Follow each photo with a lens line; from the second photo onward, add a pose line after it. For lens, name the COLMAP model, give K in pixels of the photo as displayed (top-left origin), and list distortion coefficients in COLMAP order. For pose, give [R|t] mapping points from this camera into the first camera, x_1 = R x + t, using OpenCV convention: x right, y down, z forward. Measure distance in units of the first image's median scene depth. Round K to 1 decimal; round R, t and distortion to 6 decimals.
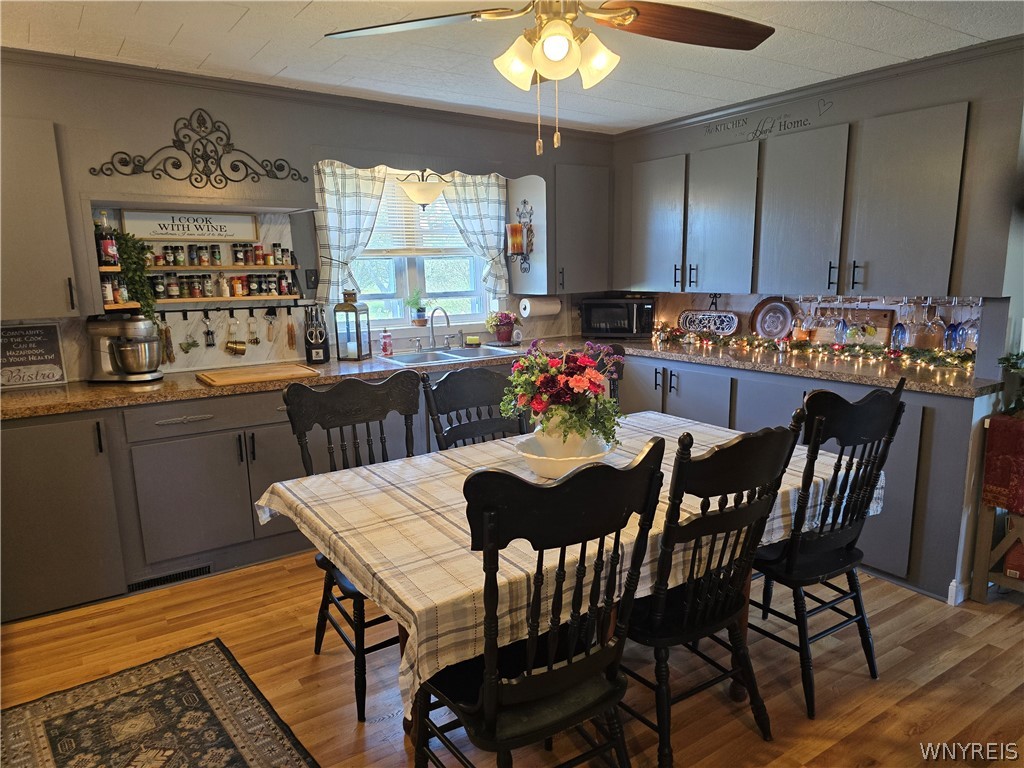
lens RADIAL K [[691.3, 0, 522.4], [0, 691.3, 387.6], [0, 0, 1]] dist [0.103236, -0.101580]
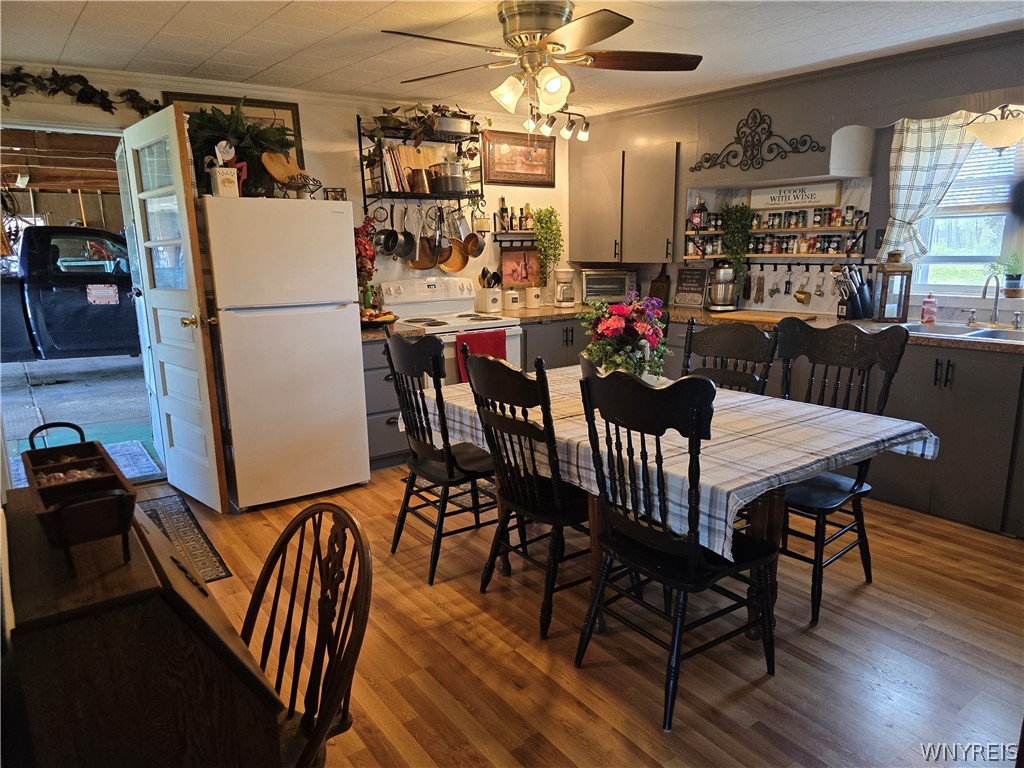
lens RADIAL K [[691.3, 0, 522.4], [0, 691.3, 387.6], [0, 0, 1]] dist [0.103236, -0.101580]
pose [[0.054745, 0.218963, -0.974196, 0.799975], [-0.160495, 0.964903, 0.207855, -0.082904], [0.985517, 0.144974, 0.087966, 0.461930]]
